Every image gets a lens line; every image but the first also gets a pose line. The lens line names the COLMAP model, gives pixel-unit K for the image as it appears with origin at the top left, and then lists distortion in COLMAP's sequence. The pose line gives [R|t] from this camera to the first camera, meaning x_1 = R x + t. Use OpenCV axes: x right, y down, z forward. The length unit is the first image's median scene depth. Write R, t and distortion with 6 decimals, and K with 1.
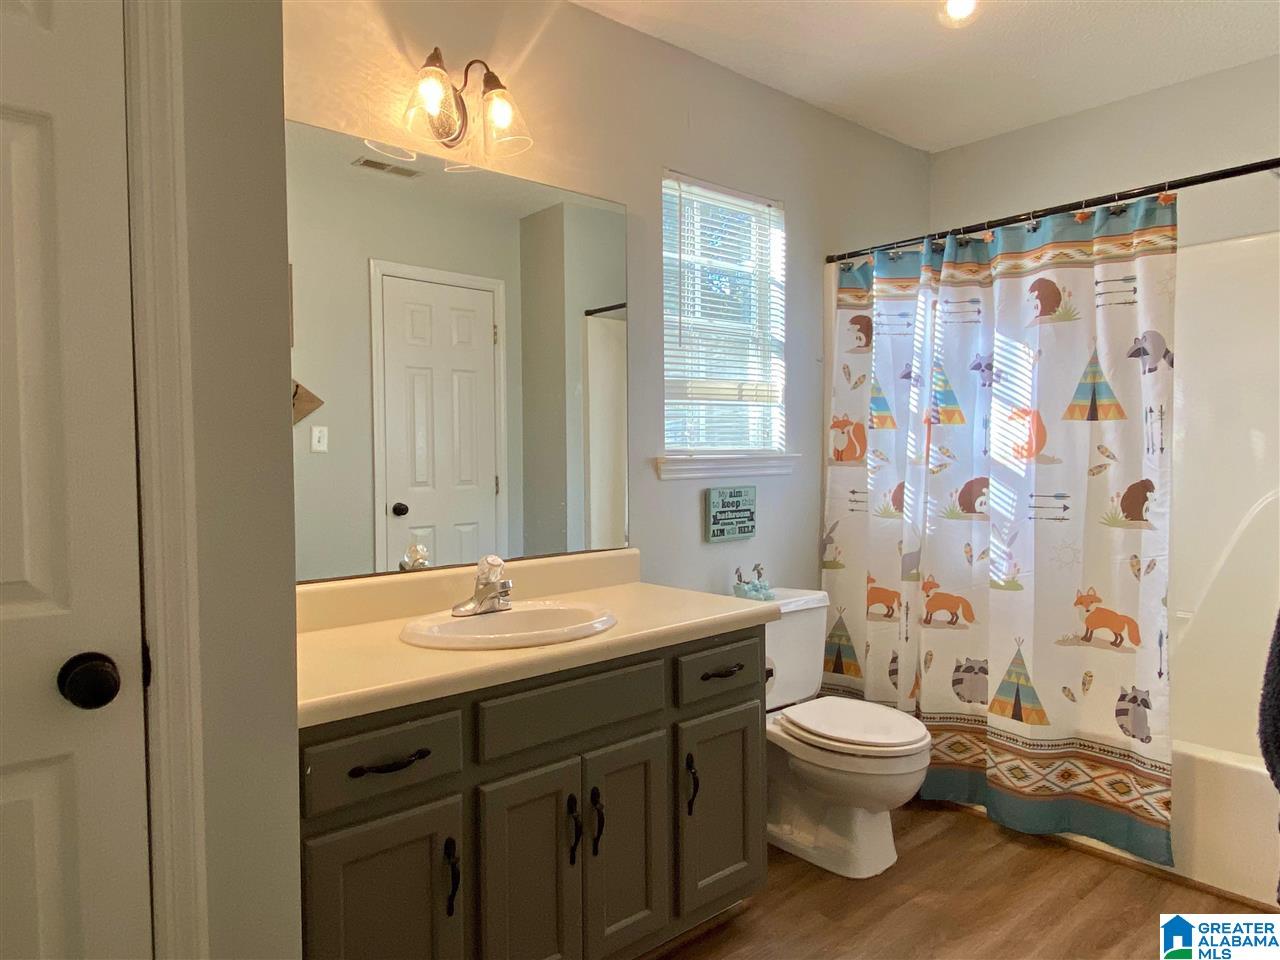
lens RADIAL K [[827.6, 0, 640.0], [0, 827.6, 480.0], [0, 0, 1]] dist [0.092176, -0.123233]
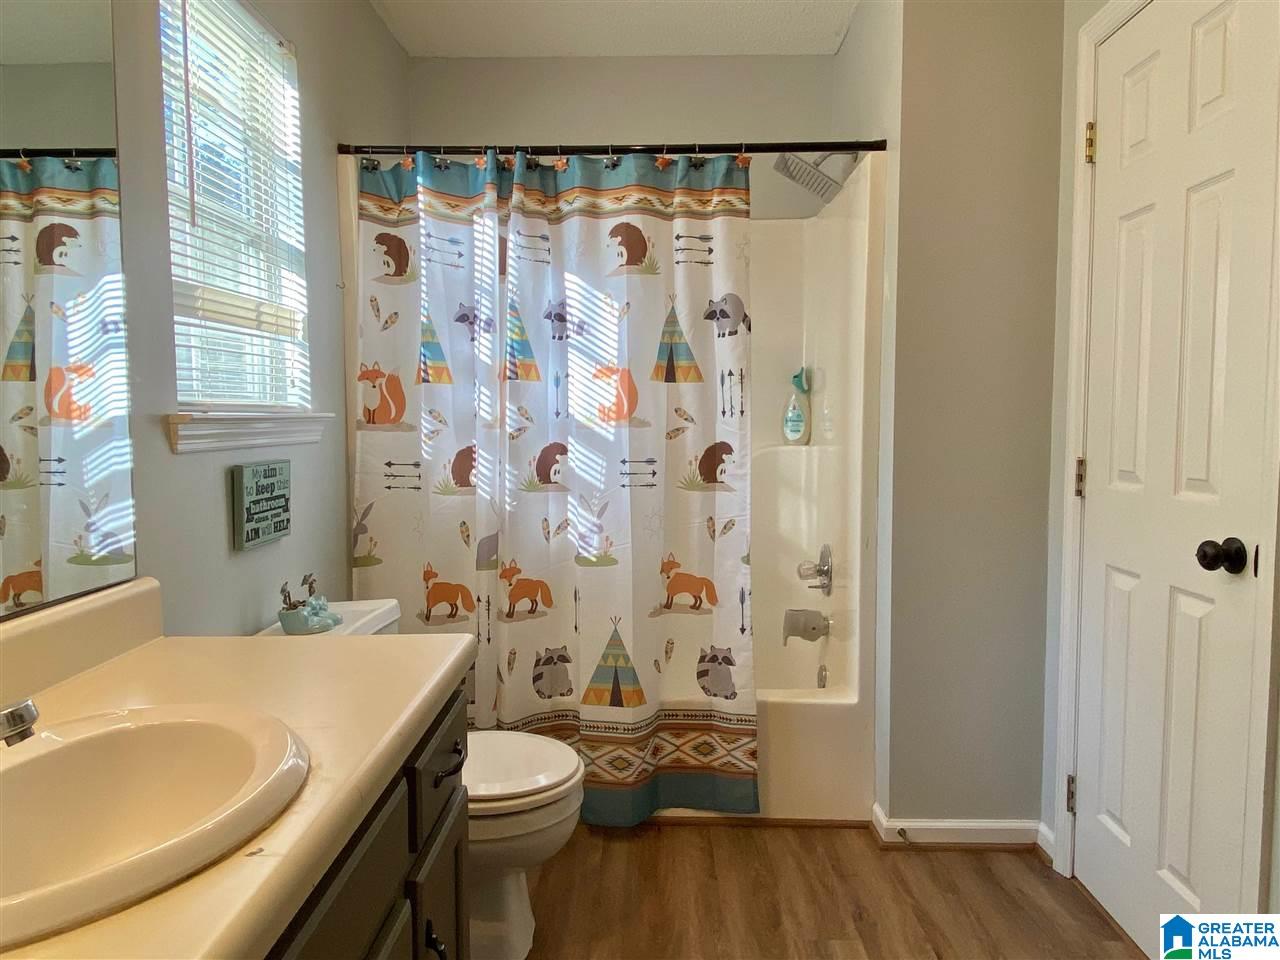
lens RADIAL K [[827.6, 0, 640.0], [0, 827.6, 480.0], [0, 0, 1]] dist [0.092176, -0.123233]
pose [[0.676241, -0.046776, 0.735194, -0.187879], [0.018901, 0.998755, 0.046159, -0.002485], [-0.736438, -0.017319, 0.676283, 0.366177]]
